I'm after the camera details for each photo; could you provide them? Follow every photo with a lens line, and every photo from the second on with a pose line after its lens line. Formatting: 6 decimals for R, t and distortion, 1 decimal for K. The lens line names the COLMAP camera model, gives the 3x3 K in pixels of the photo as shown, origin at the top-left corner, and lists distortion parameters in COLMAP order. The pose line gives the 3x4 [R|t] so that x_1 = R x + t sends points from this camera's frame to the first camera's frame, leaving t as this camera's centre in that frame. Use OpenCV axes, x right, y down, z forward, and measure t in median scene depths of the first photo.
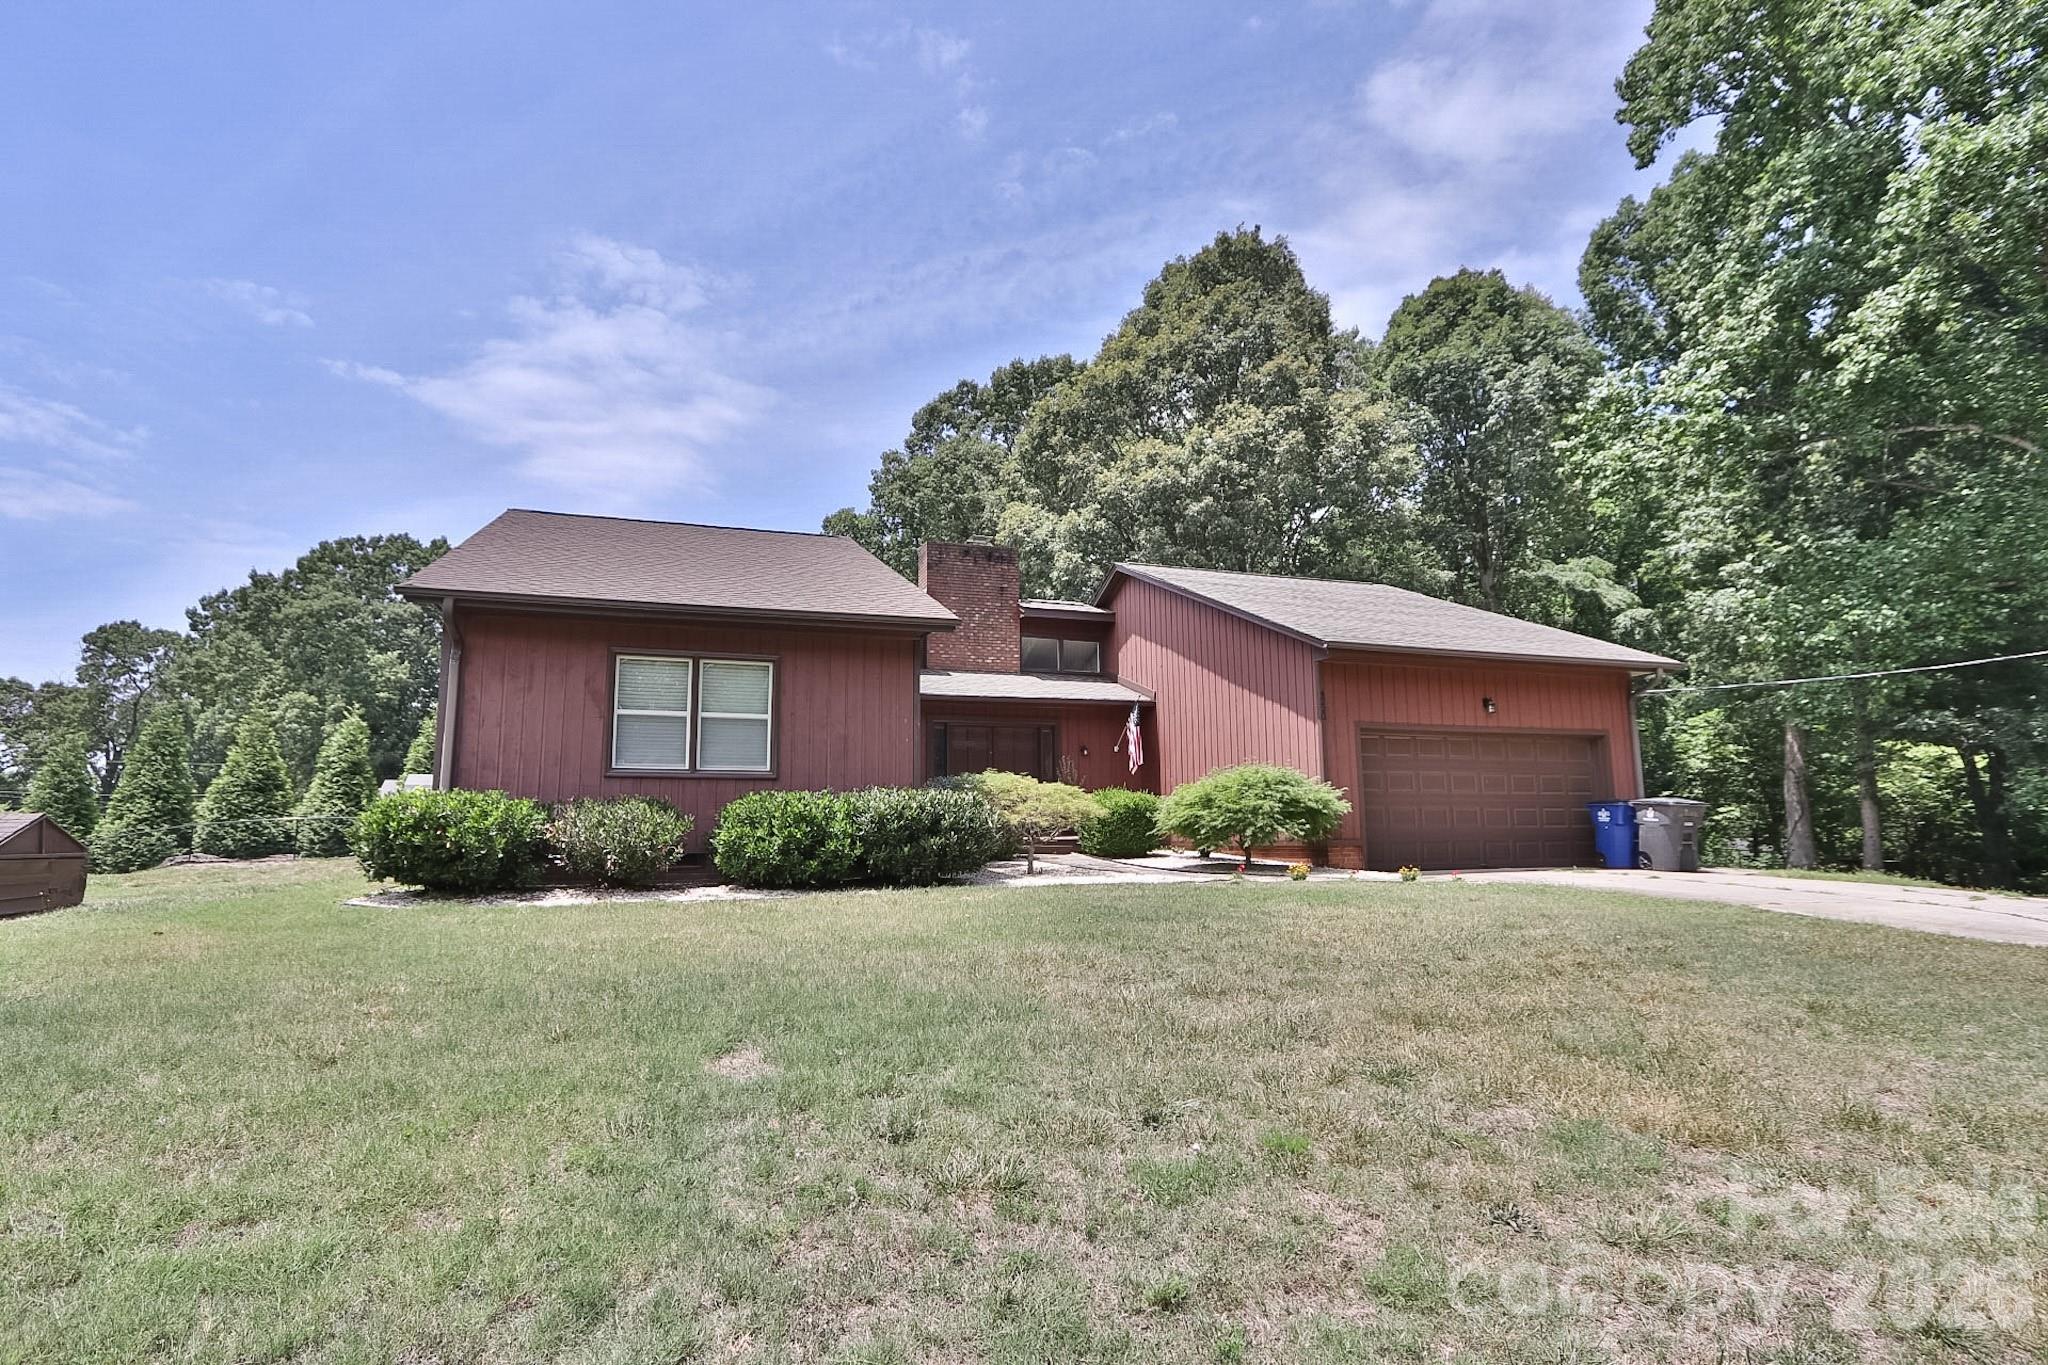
lens RADIAL K [[1040.5, 0, 1022.8], [0, 1040.5, 688.2], [0, 0, 1]] dist [-0.016954, 0.001935]
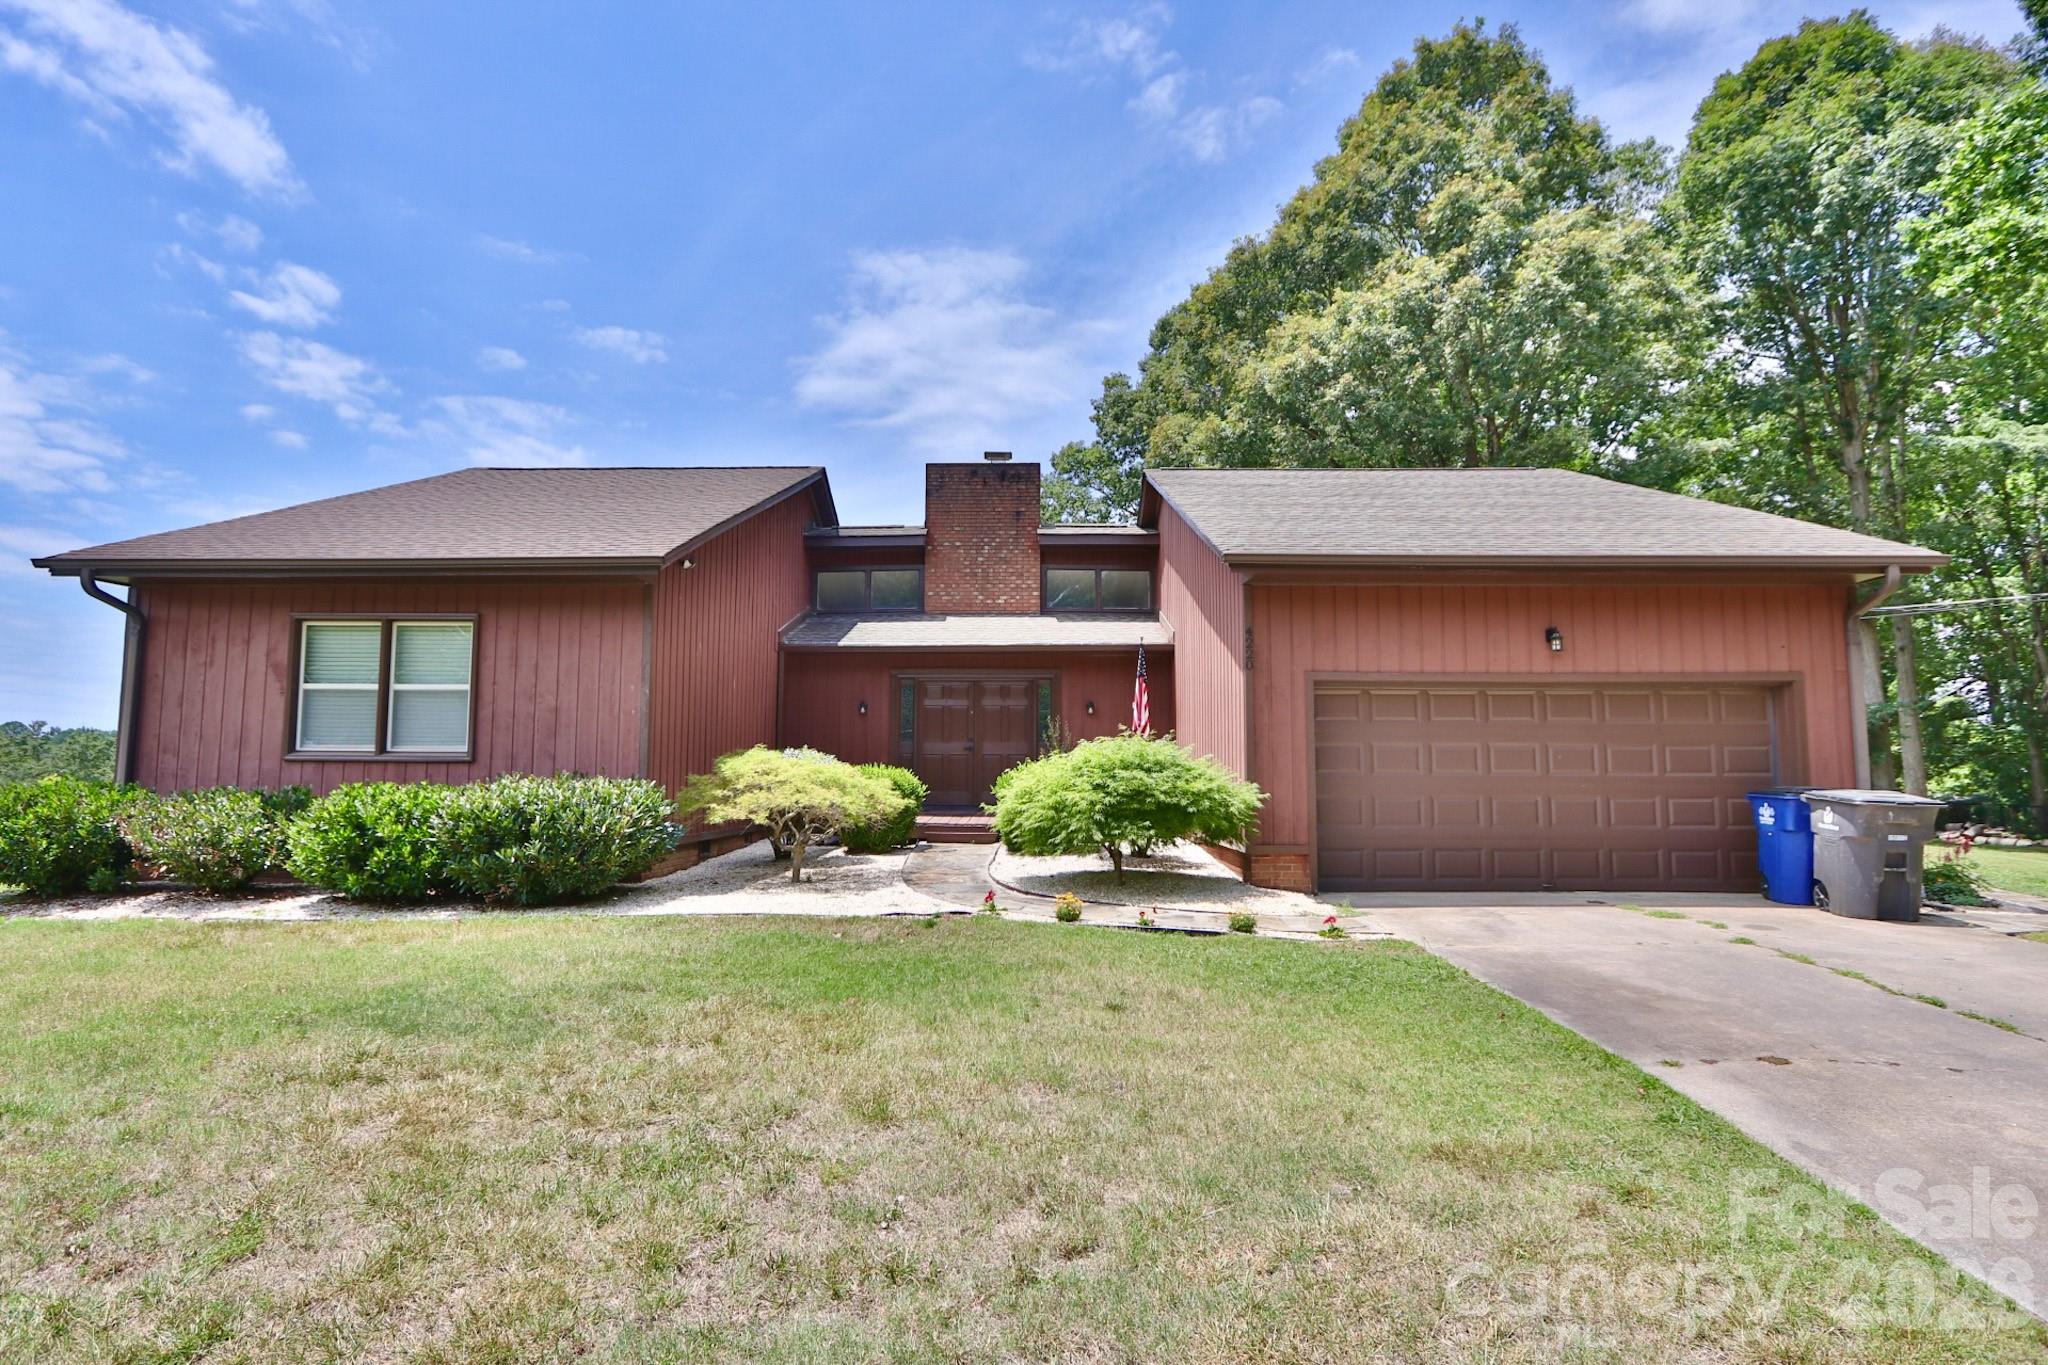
lens RADIAL K [[1040.5, 0, 1022.8], [0, 1040.5, 688.2], [0, 0, 1]] dist [-0.016954, 0.001935]
pose [[0.940001, -0.018090, -0.340692, 0.308151], [0.037395, 0.998040, 0.050185, 0.002417], [0.339117, -0.059914, 0.938835, 0.248563]]
